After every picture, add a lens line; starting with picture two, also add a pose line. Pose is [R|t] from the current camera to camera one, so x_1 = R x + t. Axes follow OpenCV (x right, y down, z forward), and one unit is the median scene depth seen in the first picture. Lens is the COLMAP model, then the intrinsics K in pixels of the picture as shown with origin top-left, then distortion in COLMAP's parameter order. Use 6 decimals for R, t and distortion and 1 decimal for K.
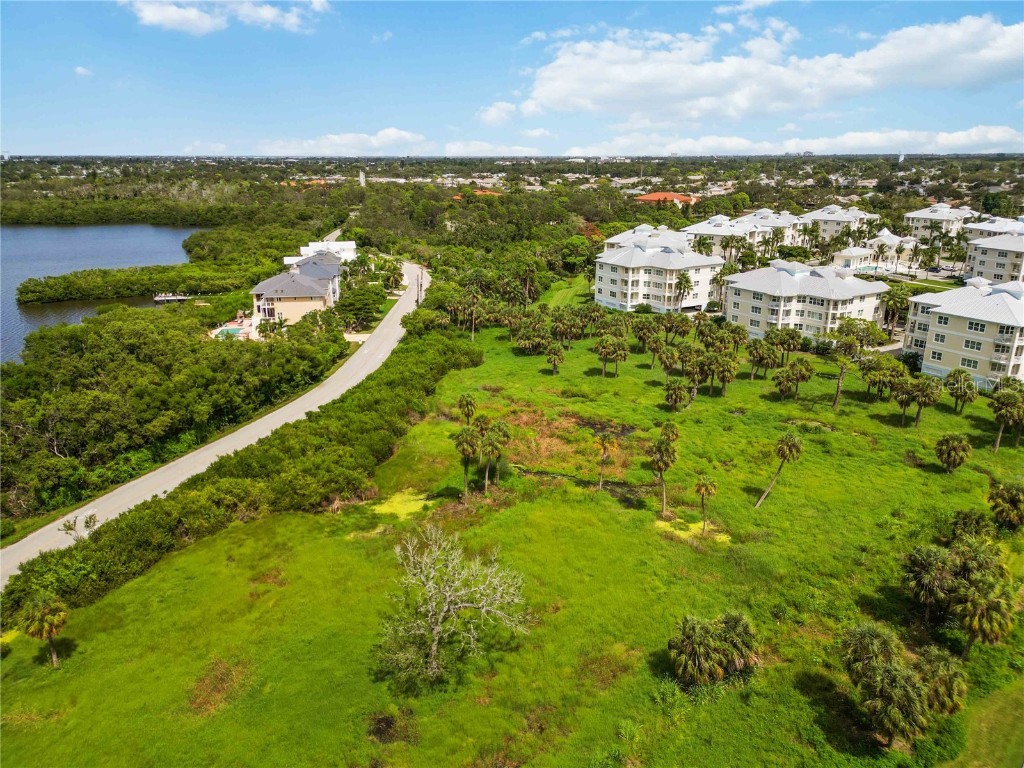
lens RADIAL K [[714.8, 0, 509.9], [0, 714.8, 383.6], [0, 0, 1]] dist [0.076997, -0.078271]
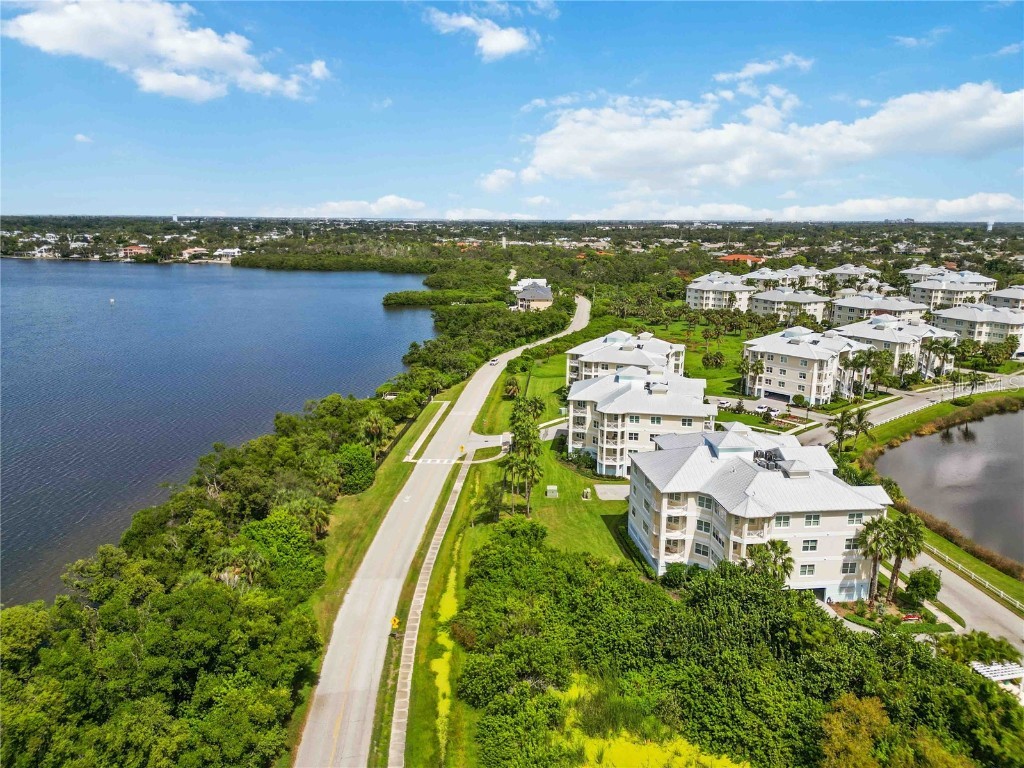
lens RADIAL K [[714.8, 0, 509.9], [0, 714.8, 383.6], [0, 0, 1]] dist [0.076997, -0.078271]
pose [[0.992154, 0.037958, -0.119118, -0.070105], [-0.047442, 0.995838, -0.077818, 0.162602], [0.115668, 0.082859, 0.989826, -0.591459]]
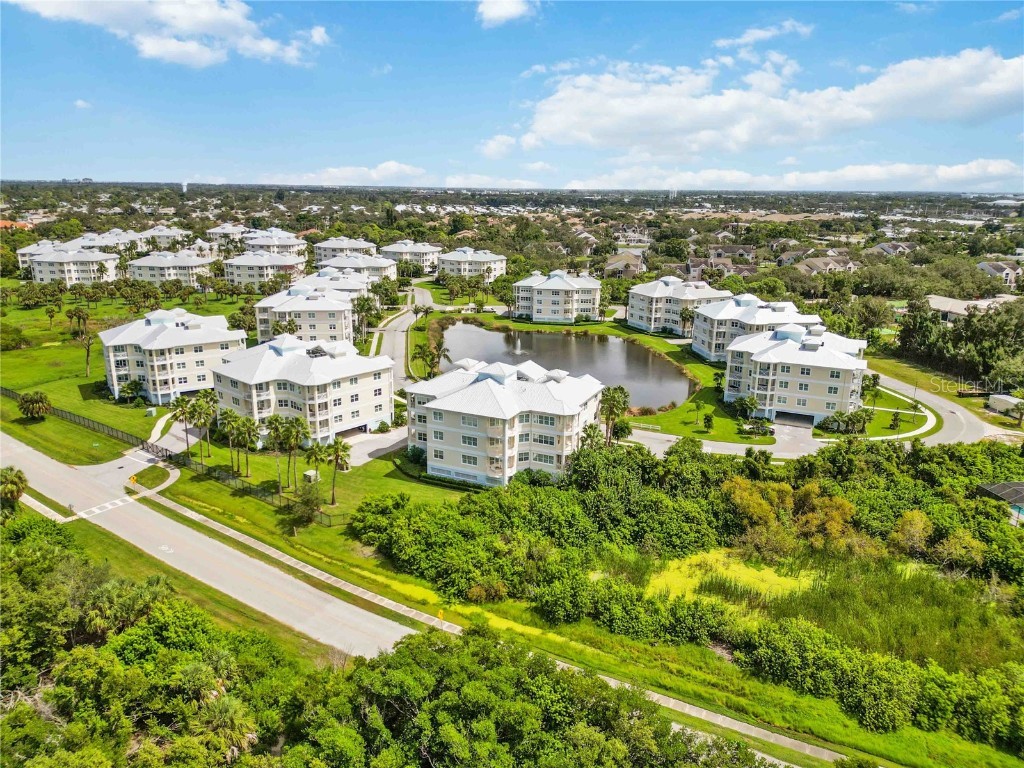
lens RADIAL K [[716.7, 0, 509.8], [0, 716.7, 382.8], [0, 0, 1]] dist [0.070965, -0.069663]
pose [[0.632590, -0.194955, 0.749548, -0.305785], [0.221990, 0.972834, 0.065680, 0.140366], [-0.741991, 0.124843, 0.658683, -0.519324]]
